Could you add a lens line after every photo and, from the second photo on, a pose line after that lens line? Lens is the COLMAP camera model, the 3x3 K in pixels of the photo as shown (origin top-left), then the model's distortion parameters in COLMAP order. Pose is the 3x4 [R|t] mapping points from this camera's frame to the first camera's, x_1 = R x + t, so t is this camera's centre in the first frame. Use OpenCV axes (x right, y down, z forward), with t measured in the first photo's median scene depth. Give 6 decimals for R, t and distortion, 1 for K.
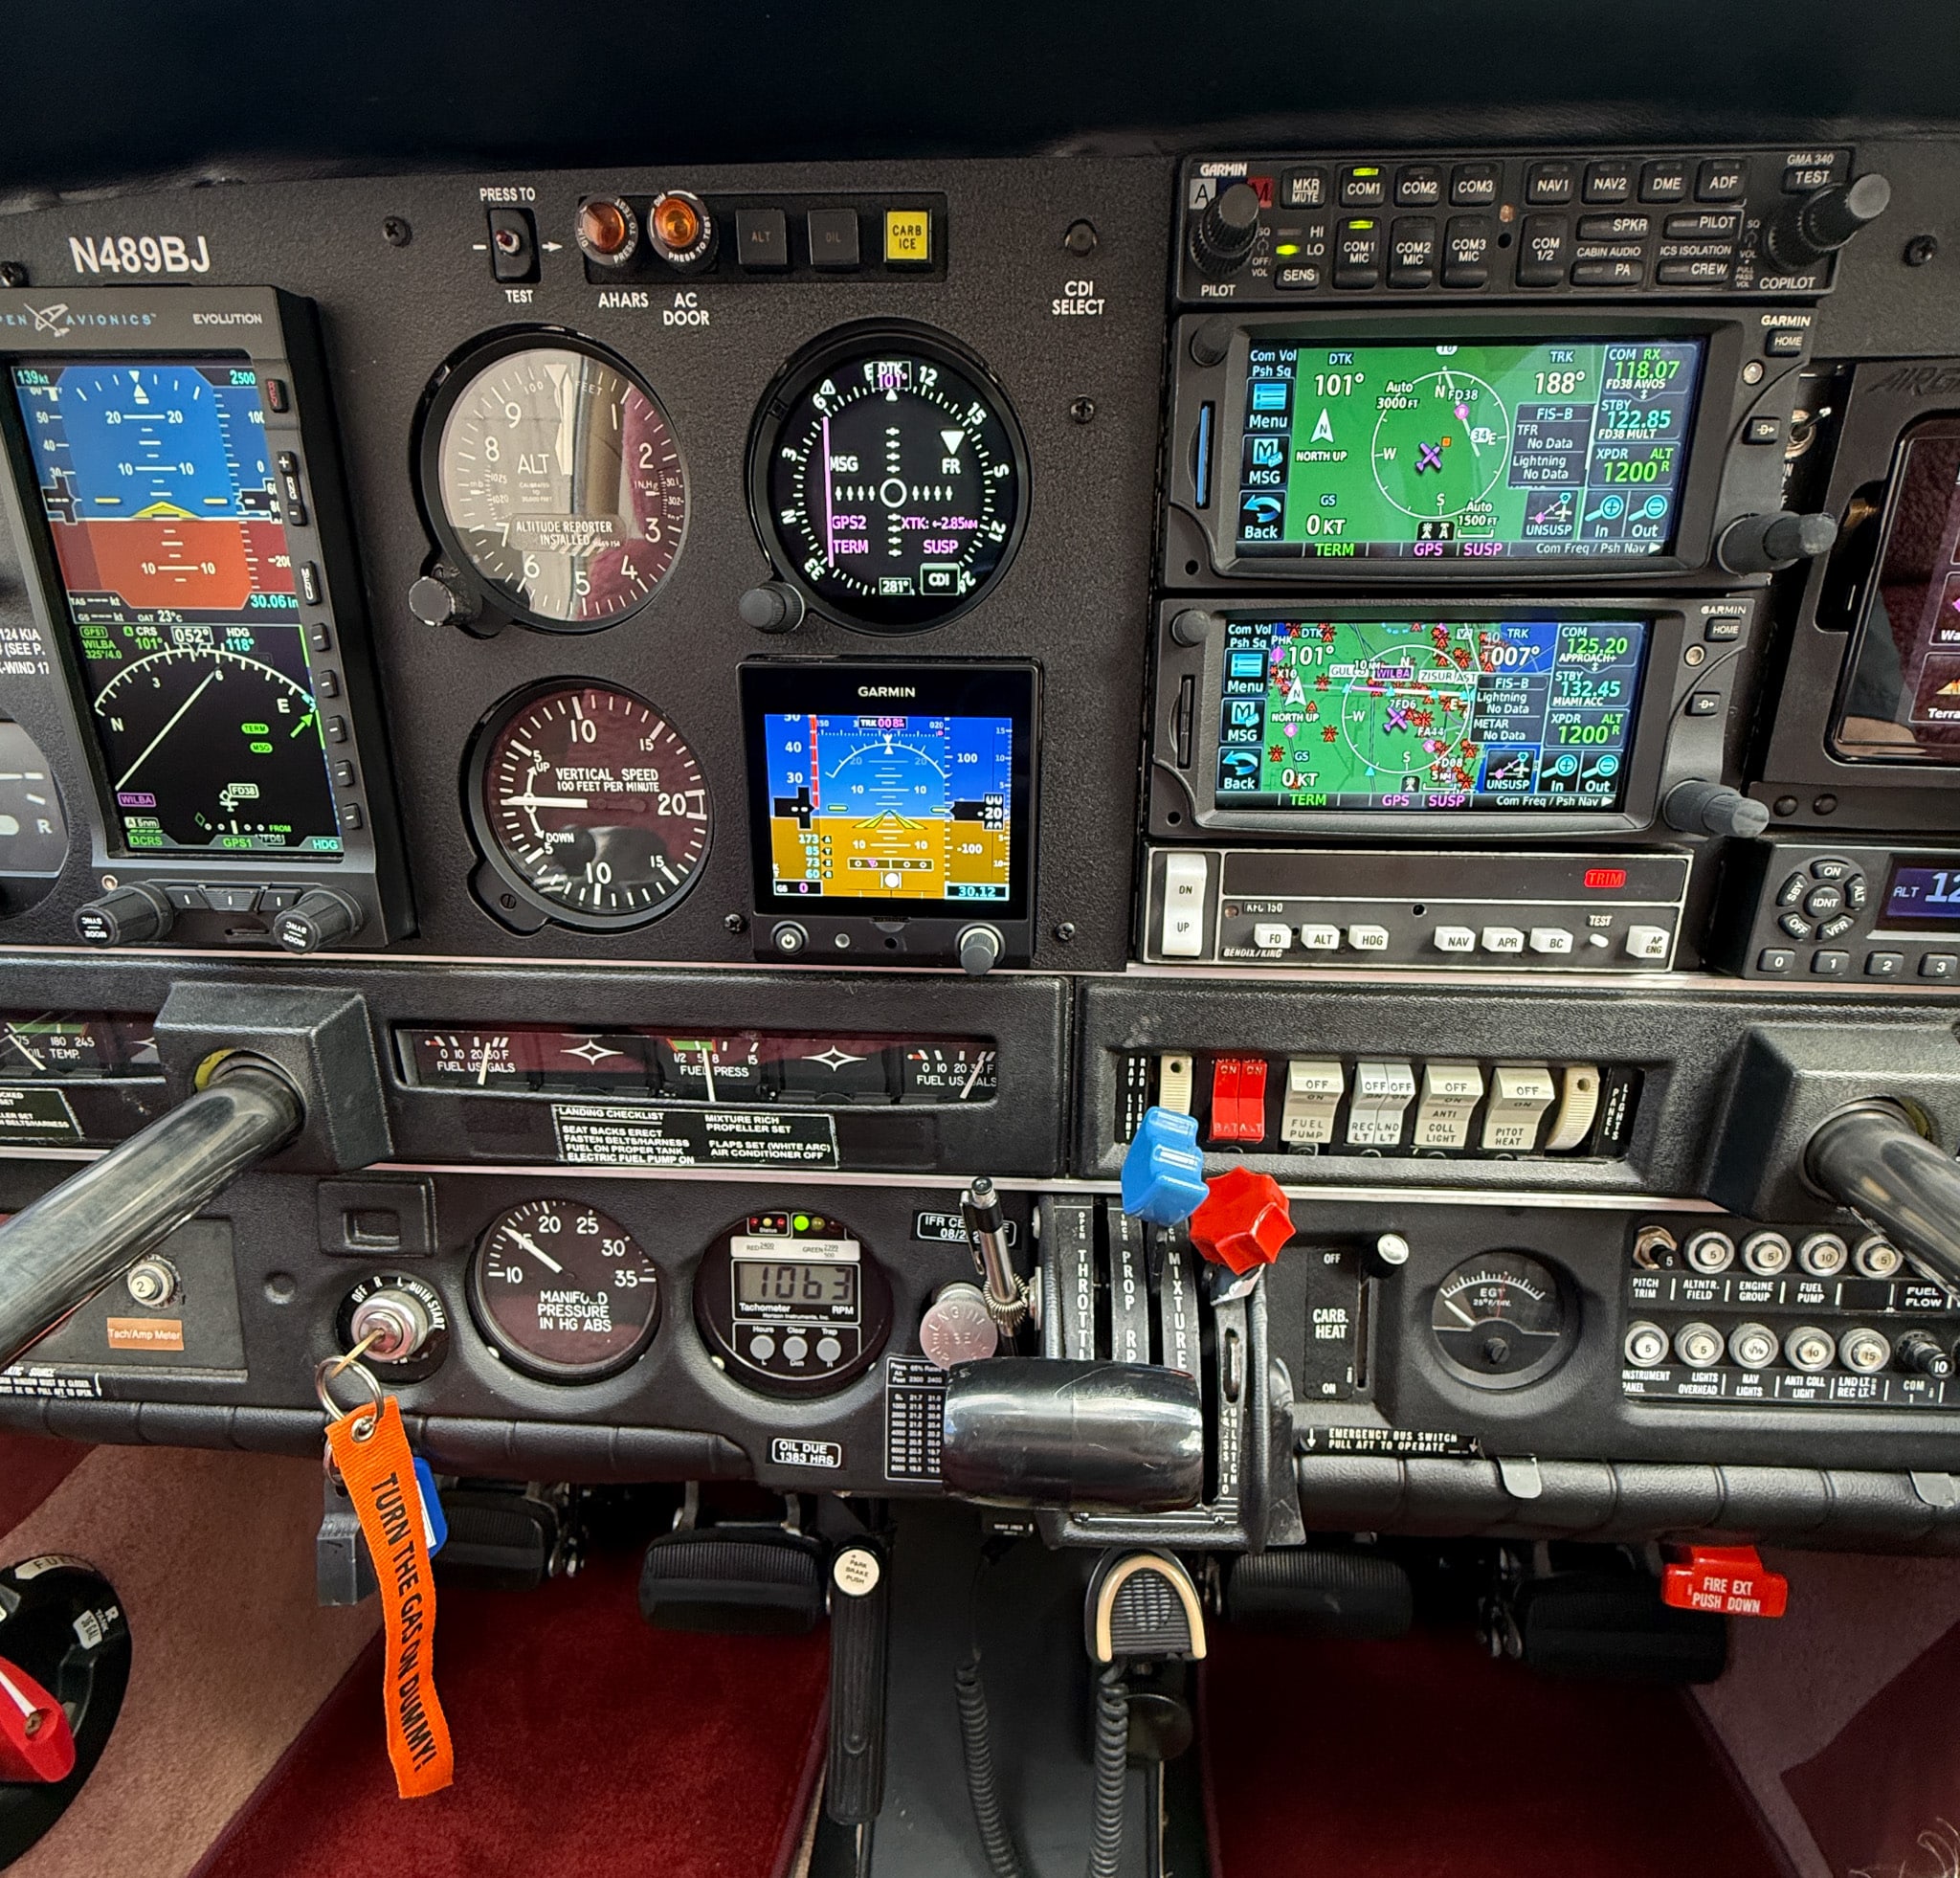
lens RADIAL K [[1084.6, 0, 981.1], [0, 1084.6, 976.9], [0, 0, 1]] dist [0.001290, -0.000972]
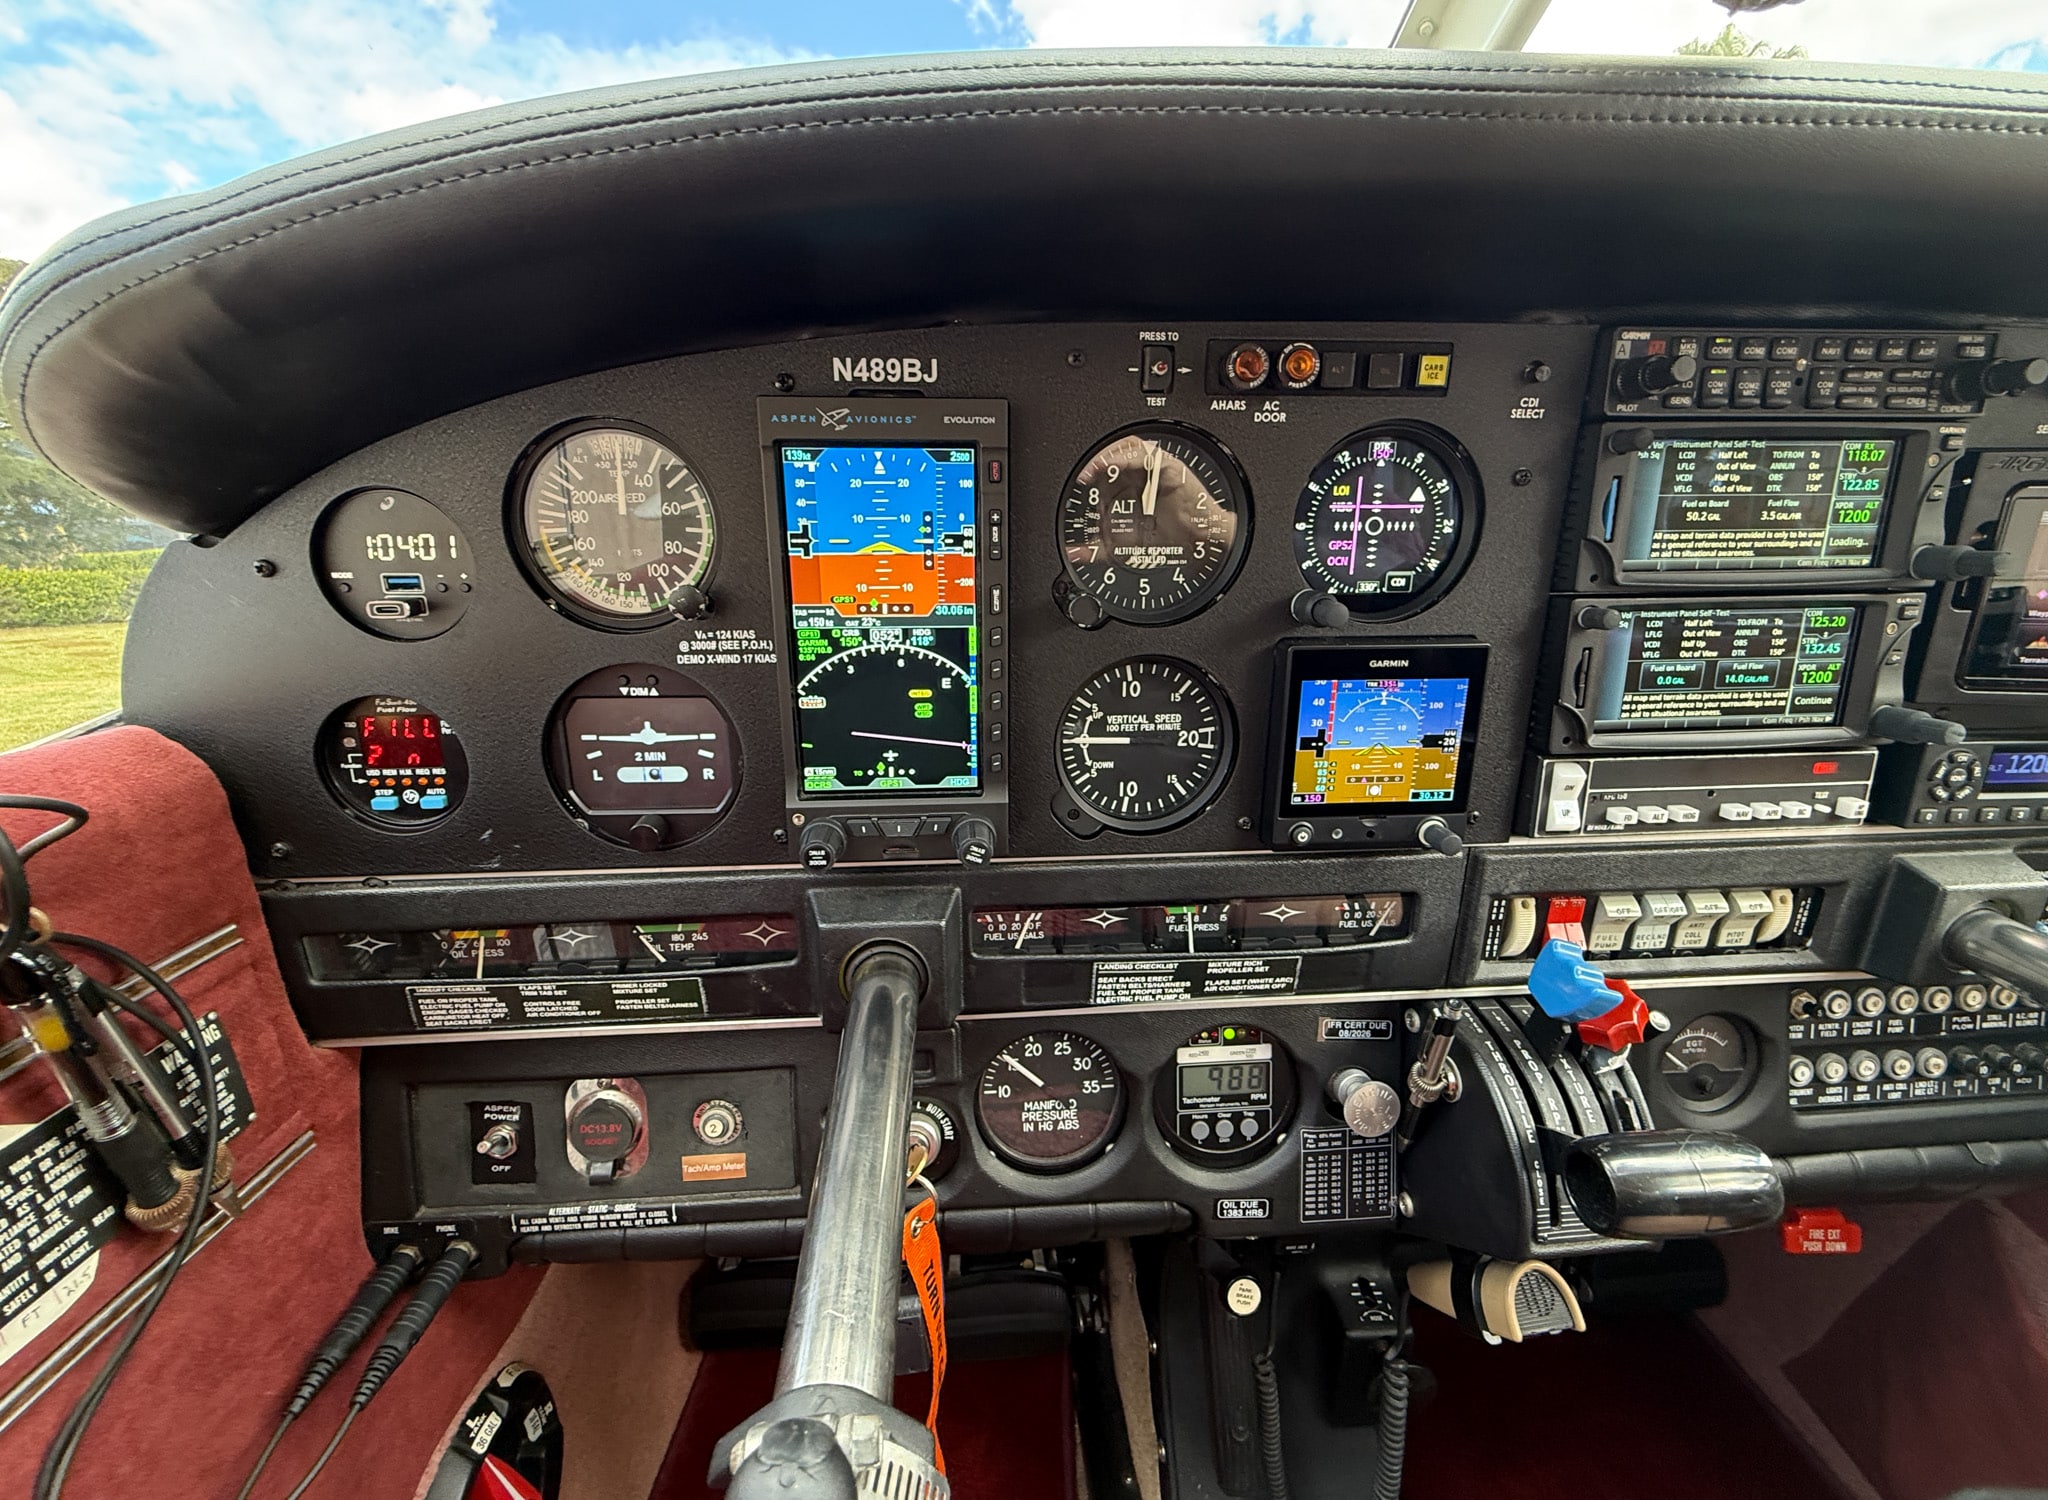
lens RADIAL K [[865.7, 0, 1017.1], [0, 865.7, 733.2], [0, 0, 1]] dist [0.000977, -0.000620]
pose [[0.991702, -0.040190, 0.122111, -0.607315], [0.047420, 0.997254, -0.056889, -0.107999], [-0.119489, 0.062208, 0.990885, -0.064054]]
